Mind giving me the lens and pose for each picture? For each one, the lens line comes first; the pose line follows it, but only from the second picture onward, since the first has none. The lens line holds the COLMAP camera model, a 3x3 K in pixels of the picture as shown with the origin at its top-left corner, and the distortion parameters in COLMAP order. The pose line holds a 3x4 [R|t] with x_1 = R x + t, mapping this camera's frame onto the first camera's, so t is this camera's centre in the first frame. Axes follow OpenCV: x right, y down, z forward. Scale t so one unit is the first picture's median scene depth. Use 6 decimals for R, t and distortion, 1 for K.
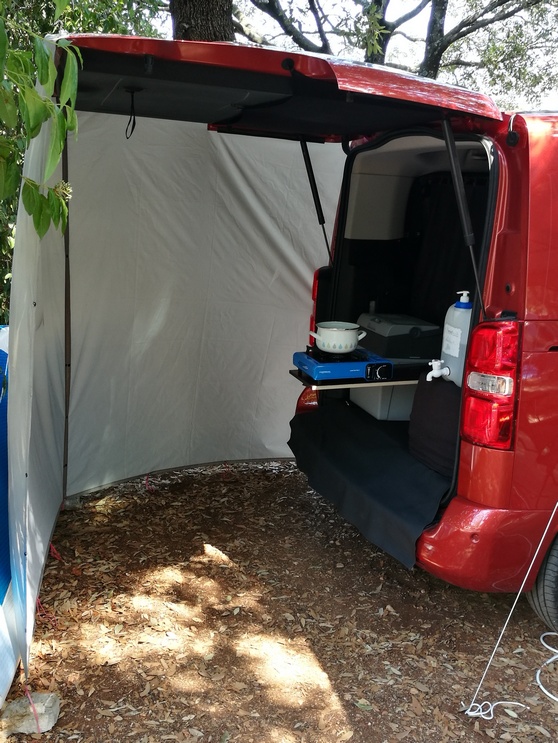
lens RADIAL K [[732.3, 0, 279.8], [0, 732.3, 372.1], [0, 0, 1]] dist [0.017198, 0.000000]
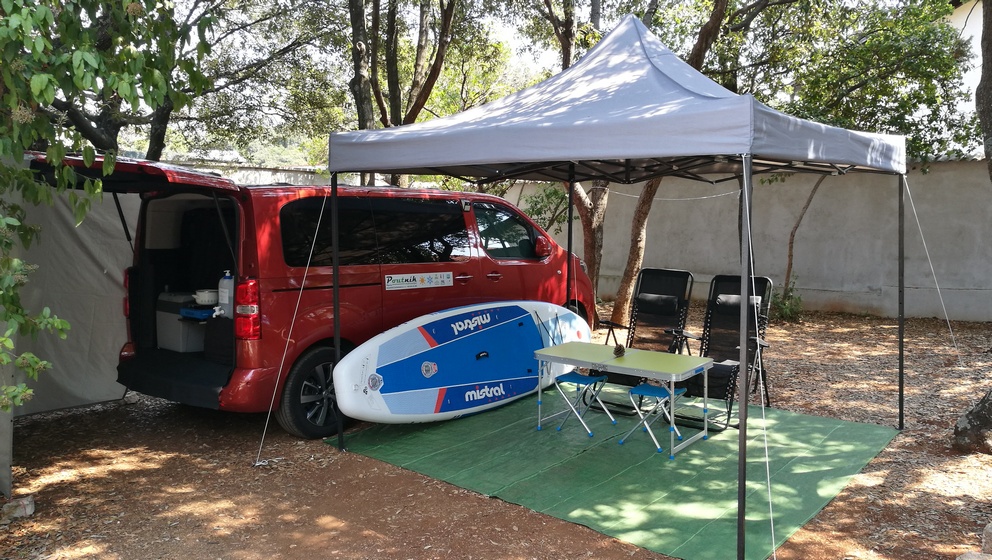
lens RADIAL K [[763.9, 0, 497.4], [0, 763.9, 279.4], [0, 0, 1]] dist [0.006217, -0.000126]
pose [[0.803822, -0.066145, 0.591181, -0.376684], [0.151920, 0.983670, -0.096504, 0.219444], [-0.575144, 0.167384, 0.800745, -1.045047]]
